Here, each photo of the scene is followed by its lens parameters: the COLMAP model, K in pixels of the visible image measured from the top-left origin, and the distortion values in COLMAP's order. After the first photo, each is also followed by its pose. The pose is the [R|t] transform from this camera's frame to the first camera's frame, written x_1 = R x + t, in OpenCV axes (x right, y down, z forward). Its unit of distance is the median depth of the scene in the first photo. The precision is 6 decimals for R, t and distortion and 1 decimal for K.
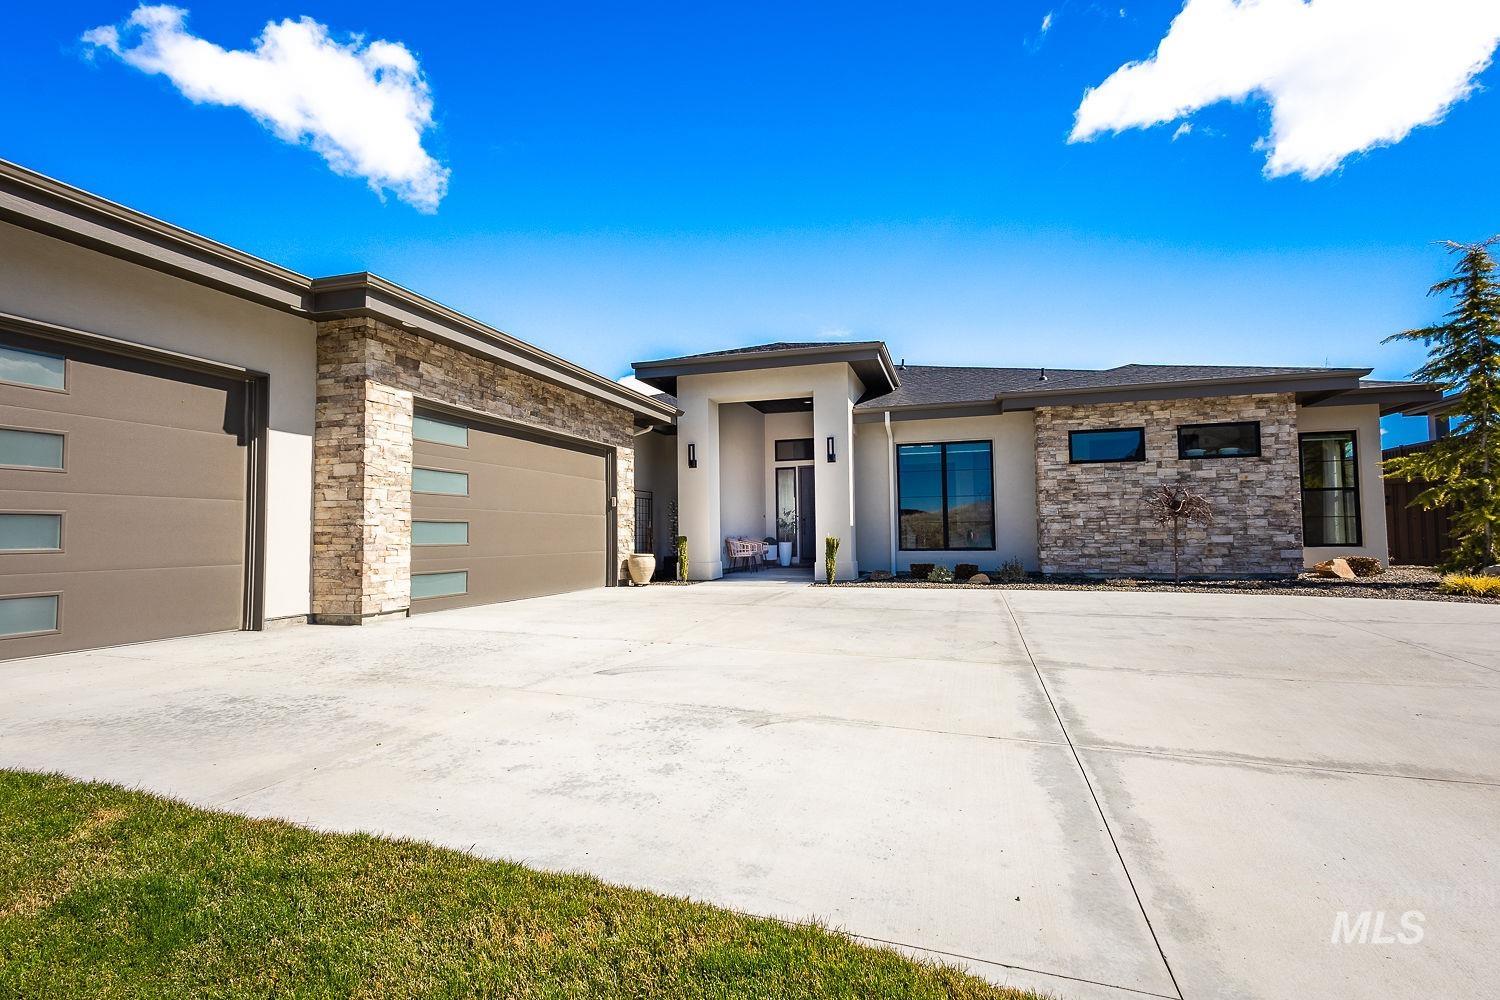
lens RADIAL K [[684.8, 0, 747.0], [0, 684.8, 501.3], [0, 0, 1]] dist [0.003681, -0.001036]
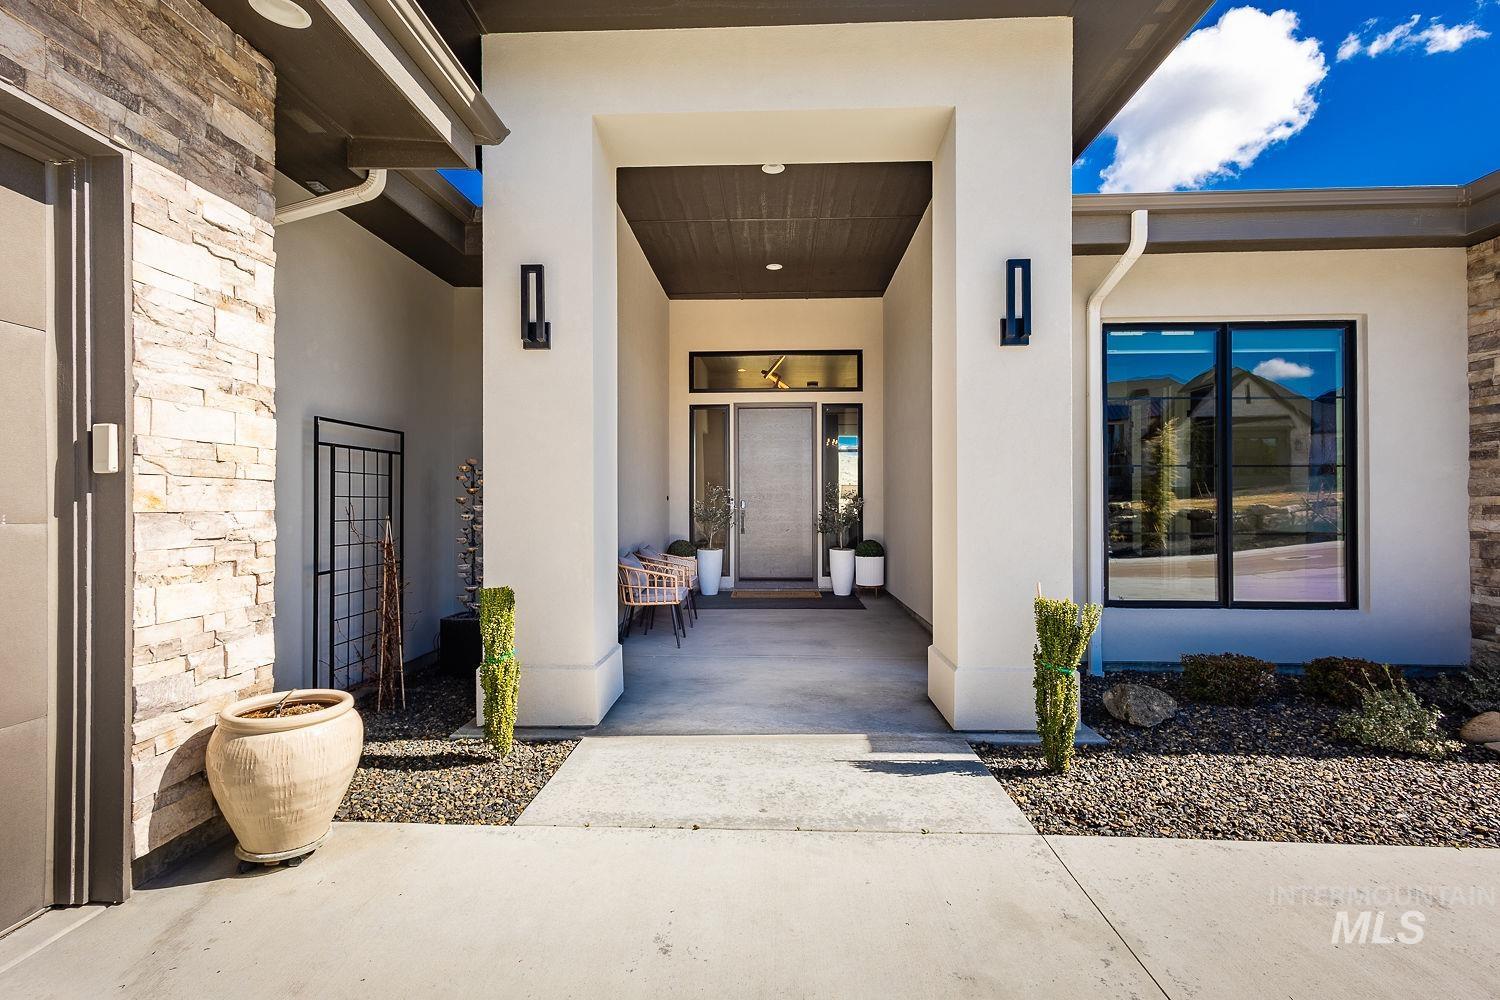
lens RADIAL K [[684.8, 0, 747.0], [0, 684.8, 501.3], [0, 0, 1]] dist [0.003681, -0.001036]
pose [[0.968998, 0.011901, 0.246782, -0.068976], [-0.022319, 0.998972, 0.039457, 0.003911], [-0.246059, -0.043742, 0.968267, 0.749350]]
